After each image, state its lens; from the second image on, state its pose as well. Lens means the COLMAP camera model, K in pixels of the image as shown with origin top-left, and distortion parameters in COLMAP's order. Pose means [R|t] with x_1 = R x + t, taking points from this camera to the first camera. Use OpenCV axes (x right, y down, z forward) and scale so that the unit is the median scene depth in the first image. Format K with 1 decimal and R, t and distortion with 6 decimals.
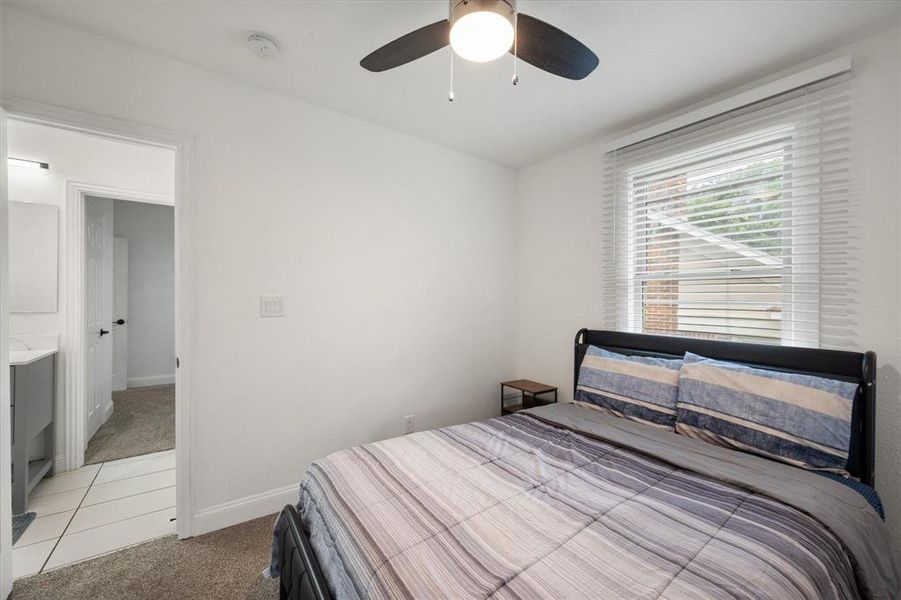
lens RADIAL K [[358.7, 0, 452.1], [0, 358.7, 294.4], [0, 0, 1]] dist [-0.002468, 0.000646]
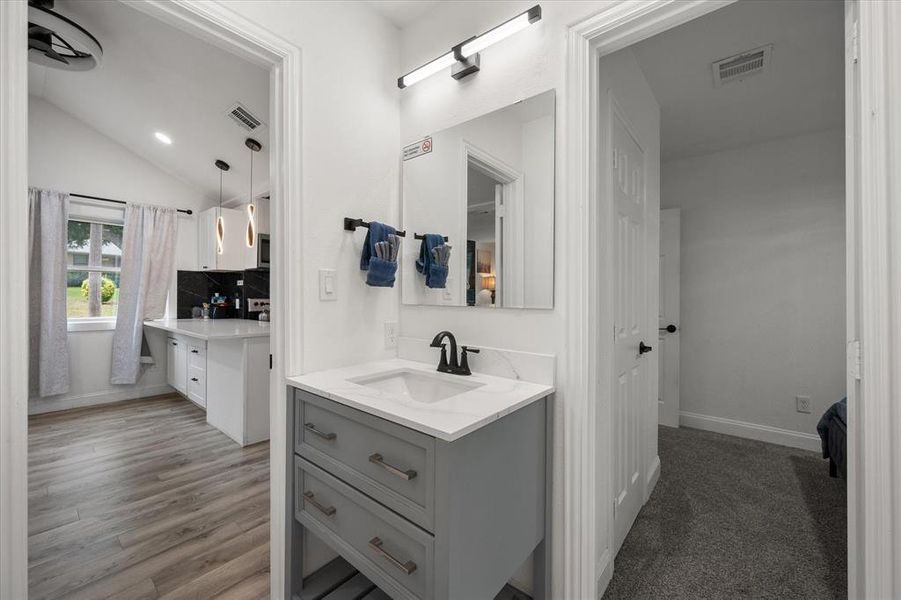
lens RADIAL K [[358.7, 0, 456.3], [0, 358.7, 305.2], [0, 0, 1]] dist [-0.002468, 0.000646]
pose [[0.277581, 0.006022, -0.960683, -0.497656], [0.006391, 0.999947, 0.008114, 0.029537], [0.960681, -0.008392, 0.277527, 0.543111]]
